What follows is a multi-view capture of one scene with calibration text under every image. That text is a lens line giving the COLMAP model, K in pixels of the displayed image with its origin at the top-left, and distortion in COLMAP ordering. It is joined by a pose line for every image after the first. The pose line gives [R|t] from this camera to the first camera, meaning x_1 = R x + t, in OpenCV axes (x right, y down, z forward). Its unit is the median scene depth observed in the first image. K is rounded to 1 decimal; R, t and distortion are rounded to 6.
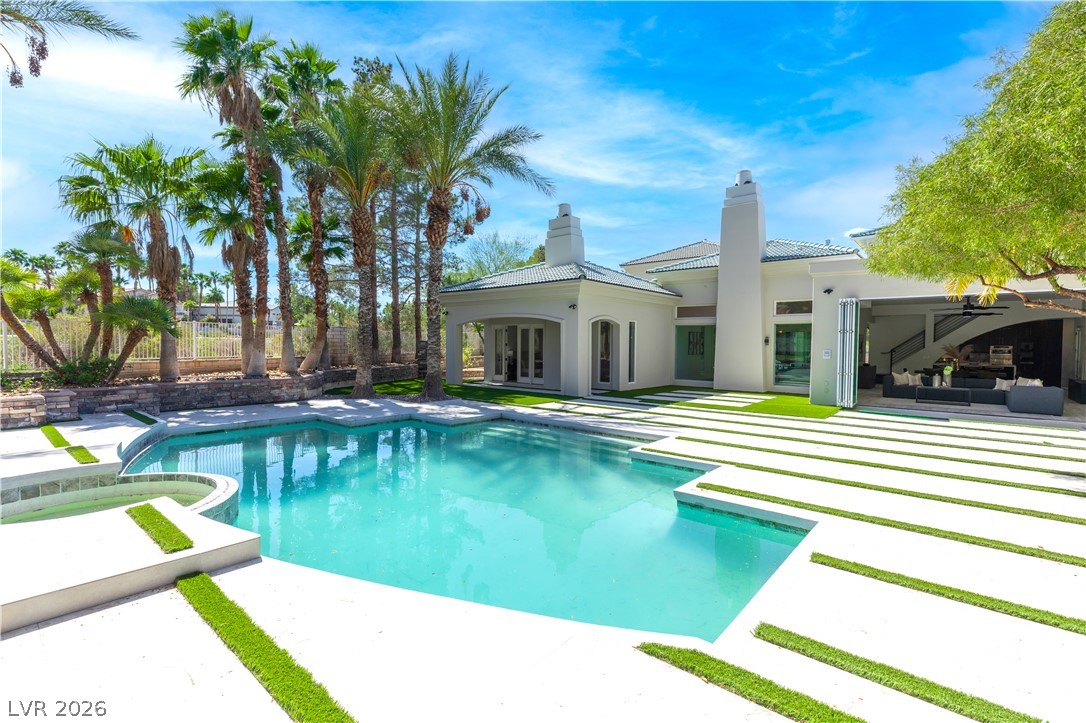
lens RADIAL K [[492.1, 0, 535.4], [0, 492.1, 358.8], [0, 0, 1]] dist [0.001630, 0.000074]
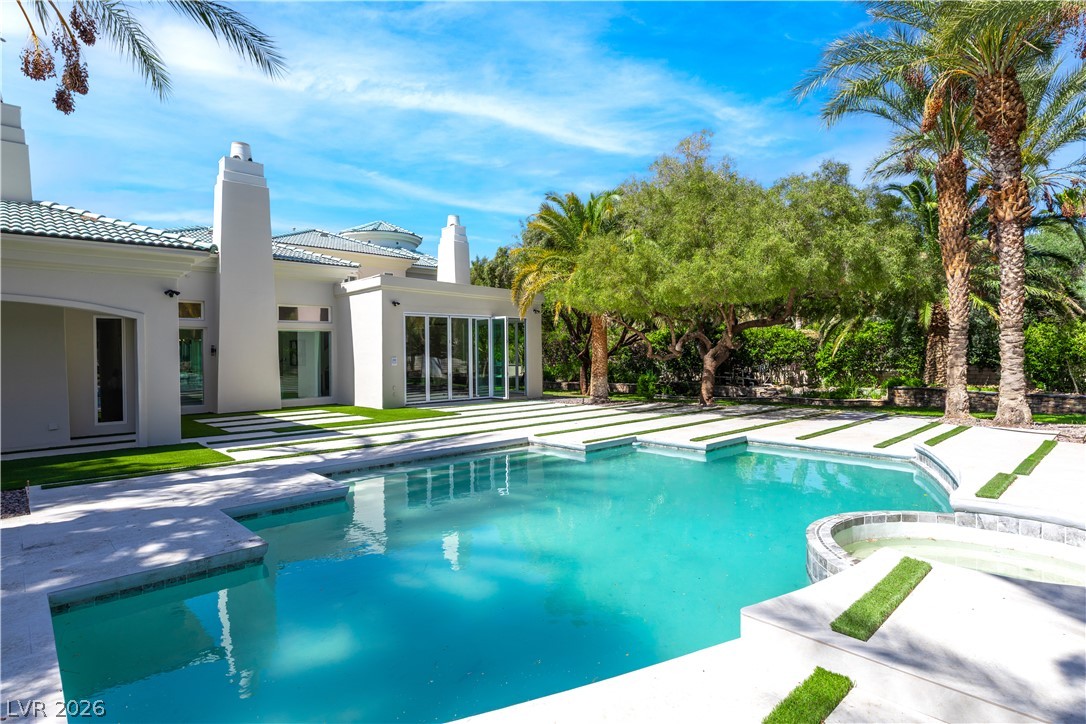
lens RADIAL K [[578.1, 0, 545.4], [0, 578.1, 359.0], [0, 0, 1]] dist [0.015869, 0.000832]
pose [[0.090639, -0.020610, 0.995670, -0.569105], [0.041215, 0.999007, 0.016928, -0.019589], [-0.995031, 0.039502, 0.091399, 0.477394]]
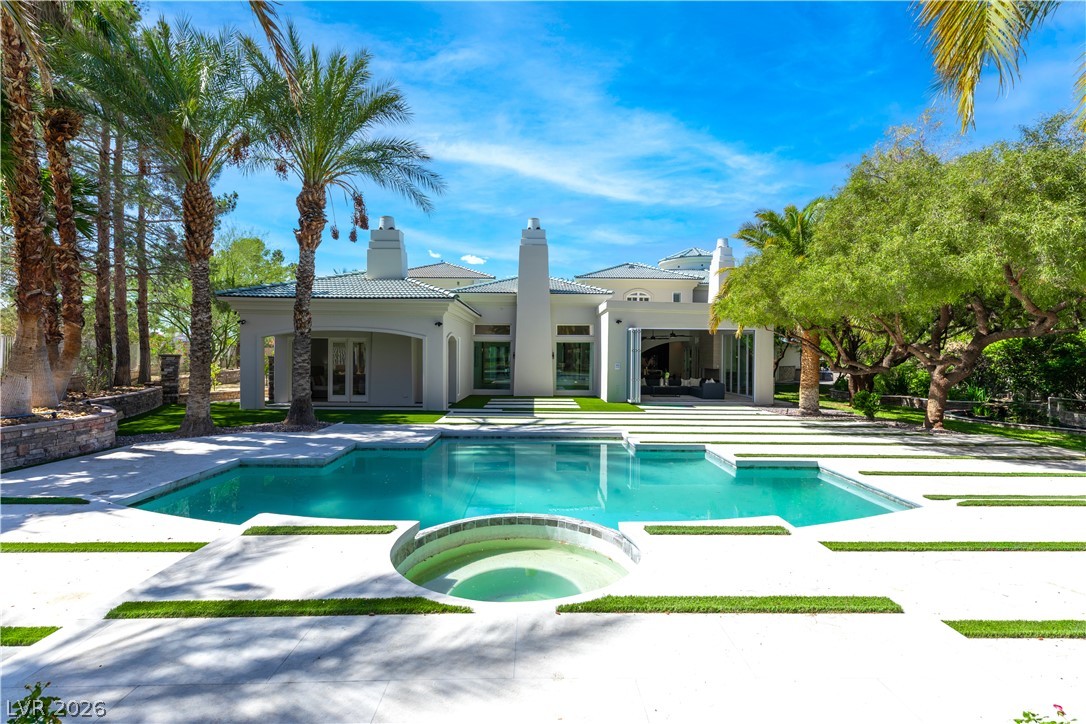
lens RADIAL K [[492.1, 0, 540.3], [0, 492.1, 360.3], [0, 0, 1]] dist [0.001630, 0.000074]
pose [[0.745539, -0.009789, 0.666390, -0.442220], [0.018044, 0.999822, -0.005501, -0.019649], [-0.666218, 0.016126, 0.745583, 0.085517]]
